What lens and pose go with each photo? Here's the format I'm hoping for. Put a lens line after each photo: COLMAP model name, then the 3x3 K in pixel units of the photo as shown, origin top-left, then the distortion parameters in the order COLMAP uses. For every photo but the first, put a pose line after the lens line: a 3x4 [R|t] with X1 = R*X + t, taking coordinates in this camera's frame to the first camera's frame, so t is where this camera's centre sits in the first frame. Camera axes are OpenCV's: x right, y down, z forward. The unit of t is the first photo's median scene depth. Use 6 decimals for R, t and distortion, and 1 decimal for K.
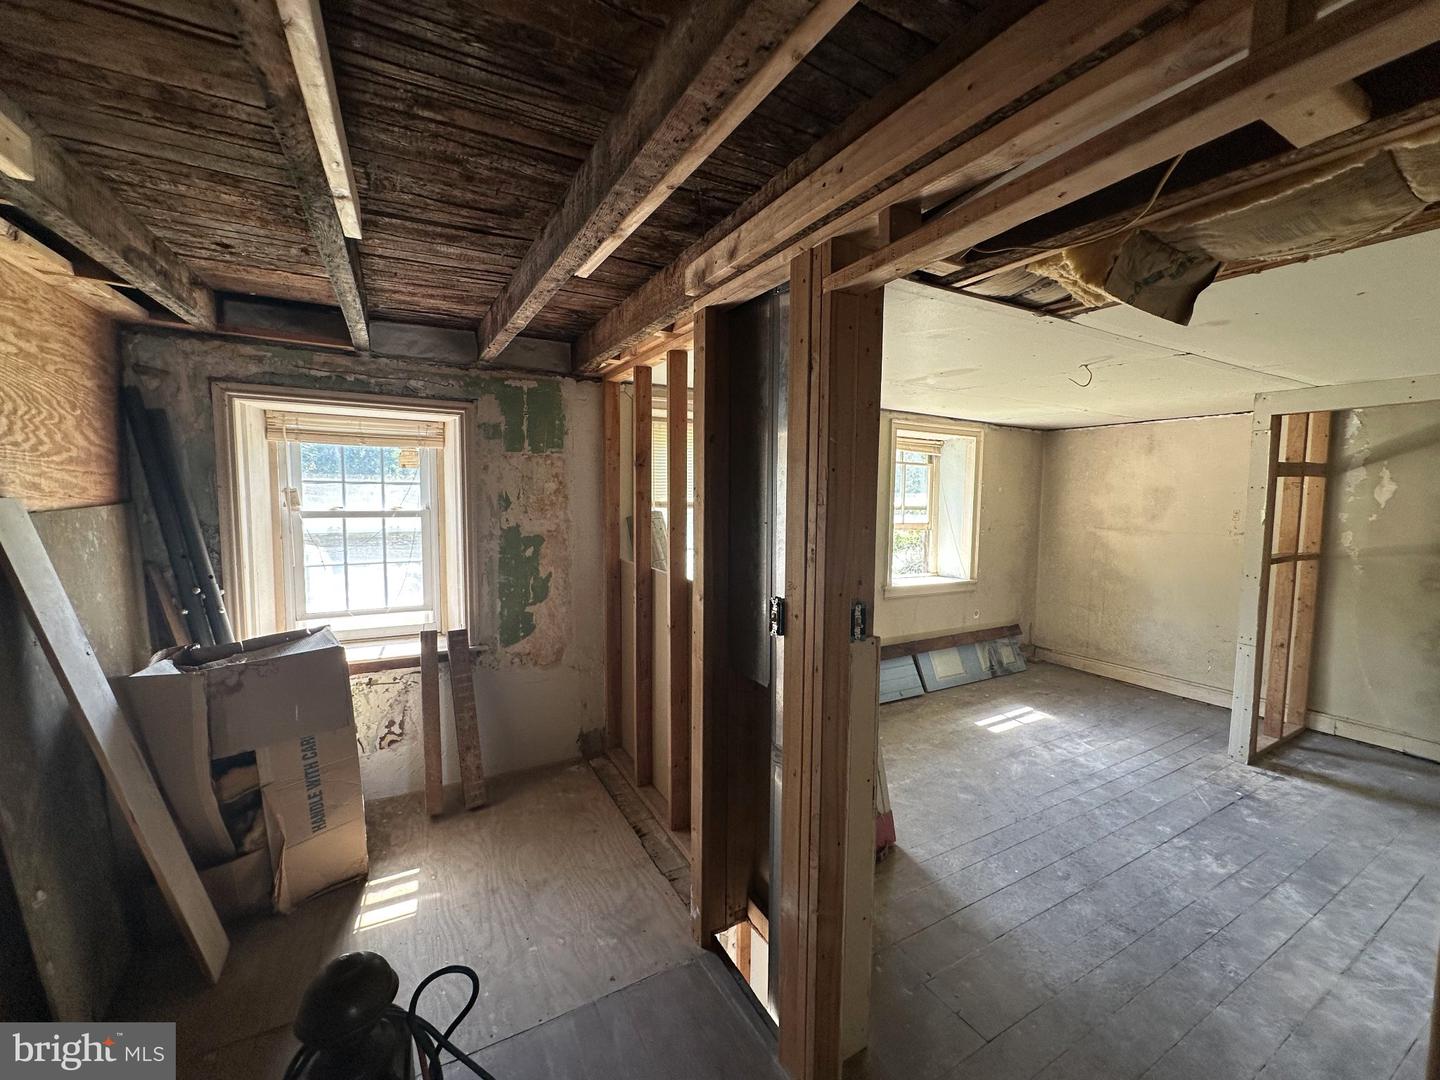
lens RADIAL K [[574.4, 0, 720.9], [0, 574.4, 539.0], [0, 0, 1]] dist [-0.003453, 0.000642]
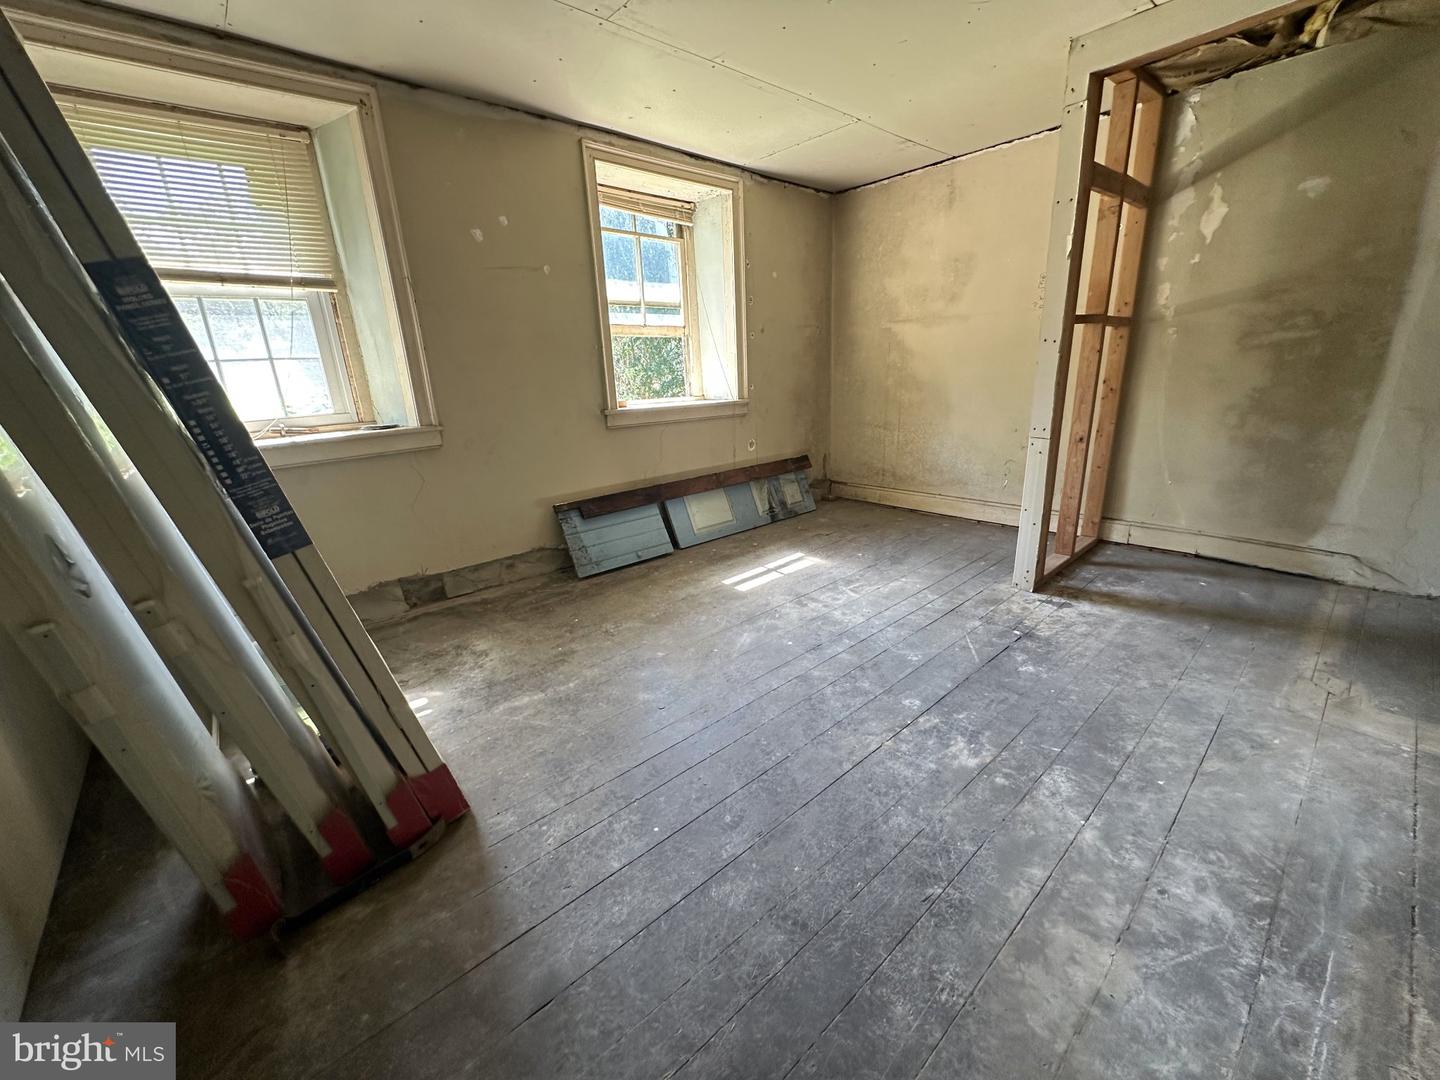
lens RADIAL K [[574.4, 0, 720.9], [0, 574.4, 539.0], [0, 0, 1]] dist [-0.003453, 0.000642]
pose [[0.975475, -0.109980, 0.190664, 0.337289], [0.067094, 0.973569, 0.218314, 0.114223], [-0.209635, -0.200168, 0.957072, 0.328182]]
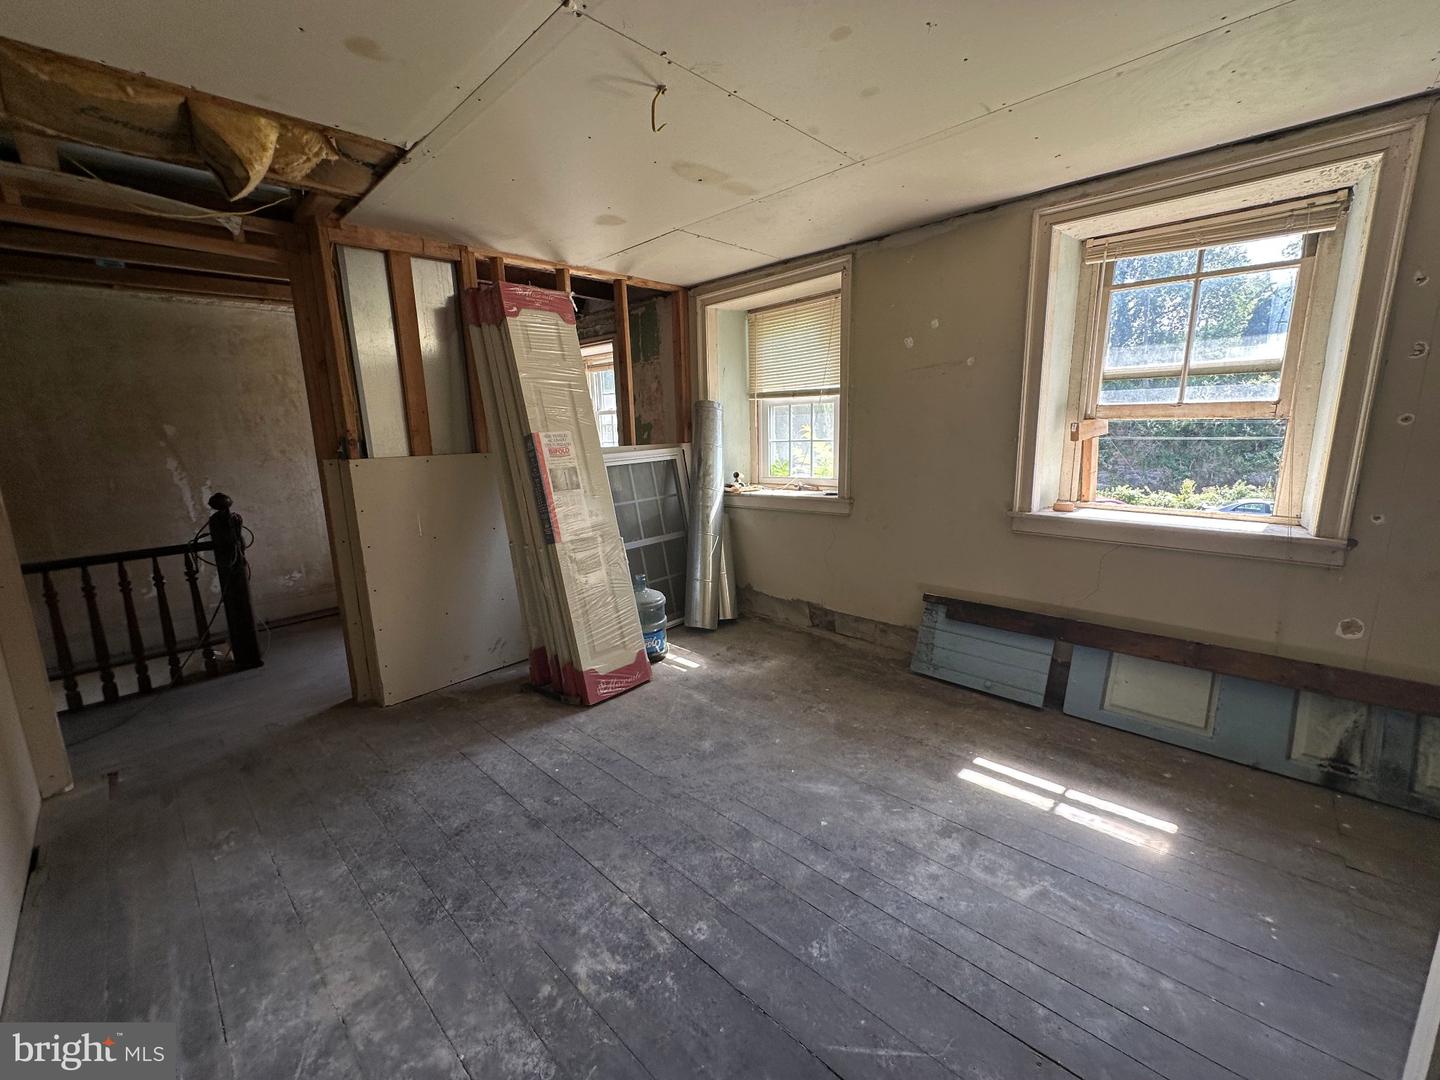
lens RADIAL K [[574.4, 0, 720.9], [0, 574.4, 539.0], [0, 0, 1]] dist [-0.003453, 0.000642]
pose [[0.305111, 0.163616, -0.938156, 0.943312], [-0.045418, 0.986510, 0.157277, 0.037938], [0.951233, -0.005377, 0.308426, 0.652030]]
